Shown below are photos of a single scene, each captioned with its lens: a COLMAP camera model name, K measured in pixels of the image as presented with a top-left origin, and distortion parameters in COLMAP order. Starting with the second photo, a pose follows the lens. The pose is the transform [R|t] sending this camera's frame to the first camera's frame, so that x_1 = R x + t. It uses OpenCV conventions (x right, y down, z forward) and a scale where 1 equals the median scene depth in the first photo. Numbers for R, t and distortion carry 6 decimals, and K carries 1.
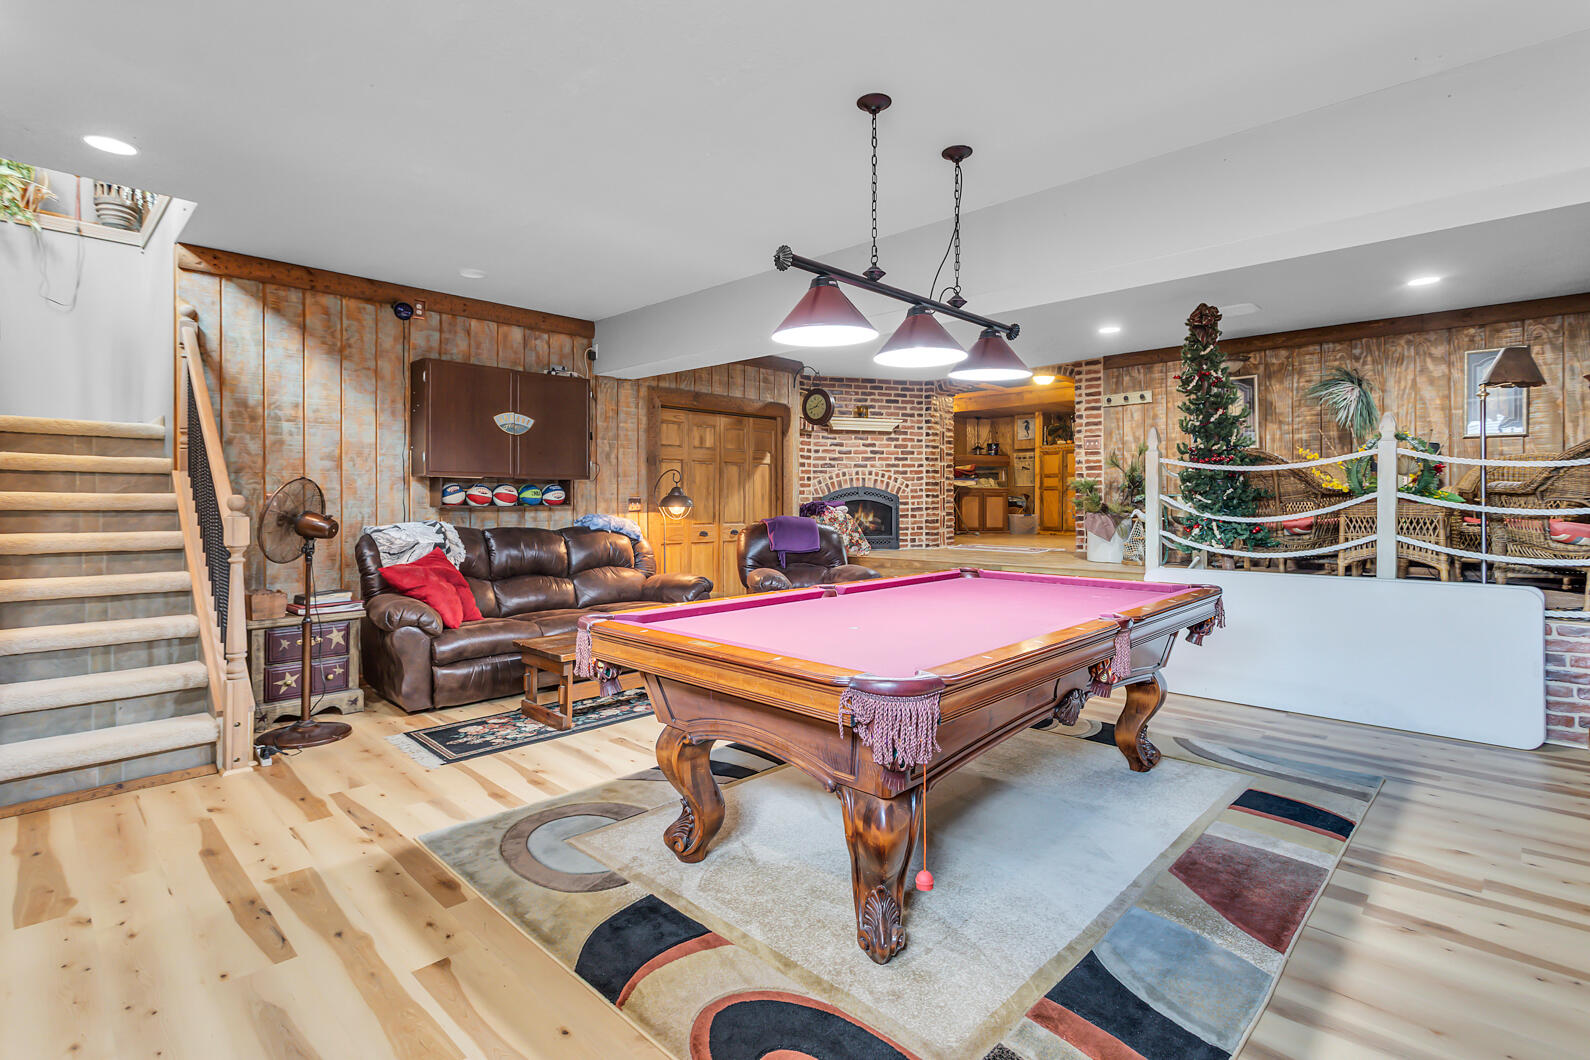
lens RADIAL K [[752.1, 0, 792.8], [0, 752.1, 498.3], [0, 0, 1]] dist [0.001574, 0.000455]
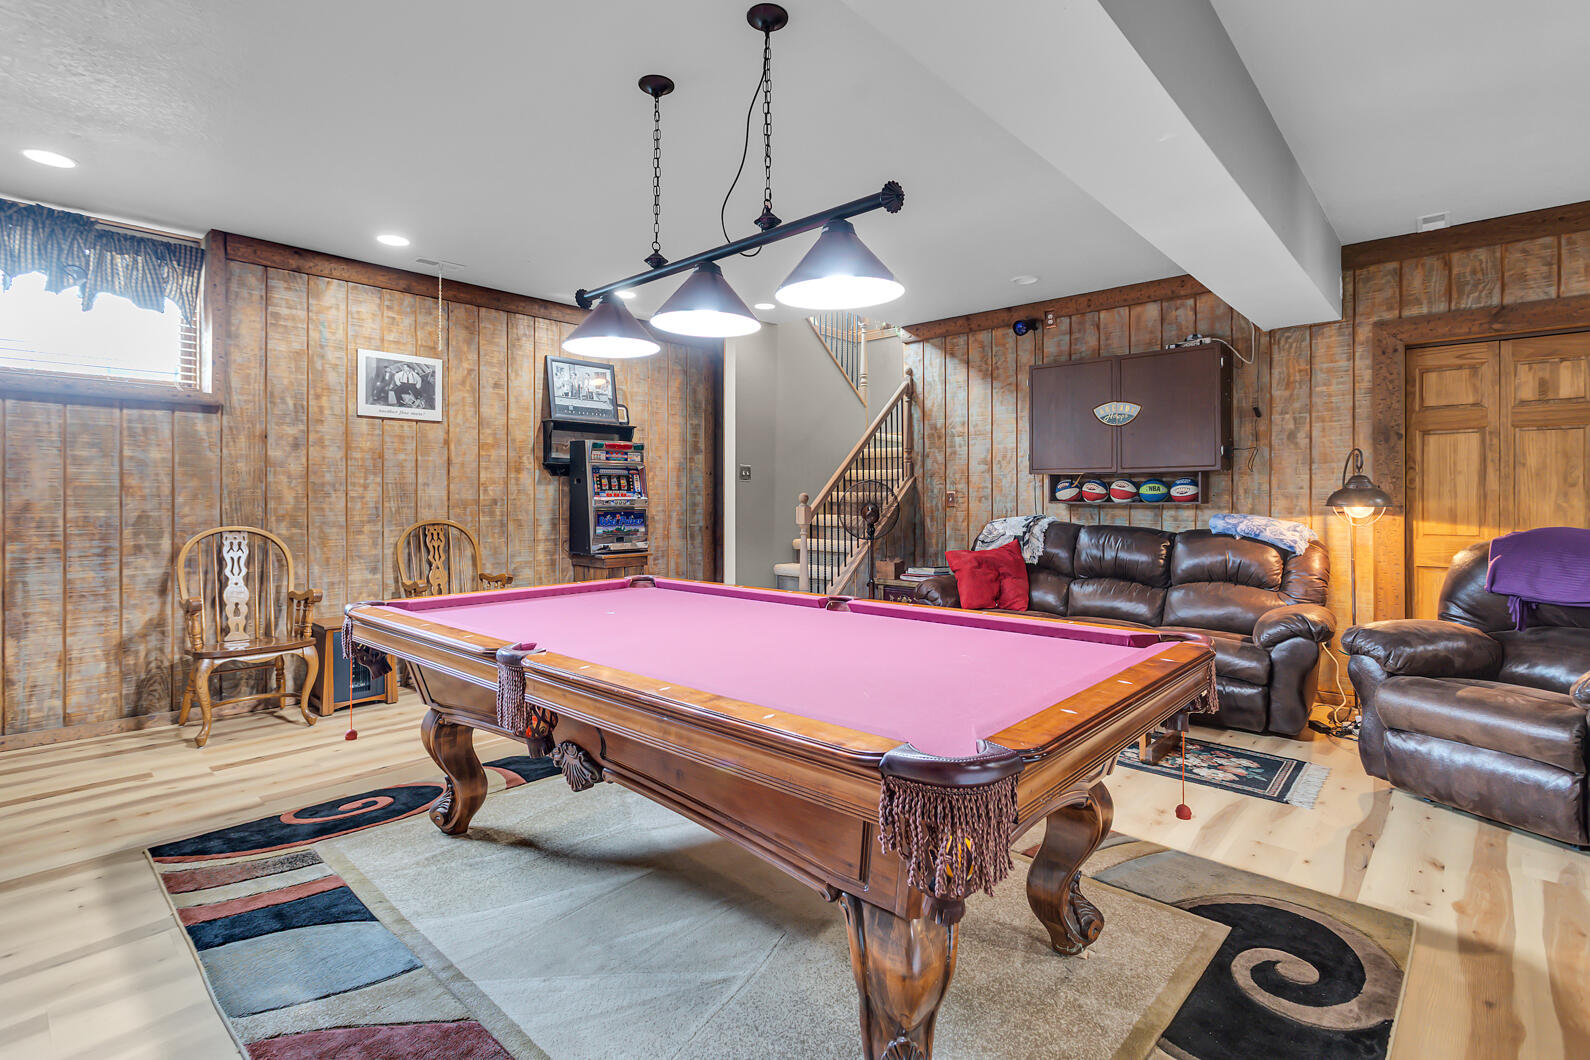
lens RADIAL K [[752.1, 0, 792.8], [0, 752.1, 498.3], [0, 0, 1]] dist [0.001574, 0.000455]
pose [[0.029503, 0.000672, -0.999564, 0.567132], [0.001126, 0.999999, 0.000706, 0.003961], [0.999564, -0.001146, 0.029502, 0.599102]]
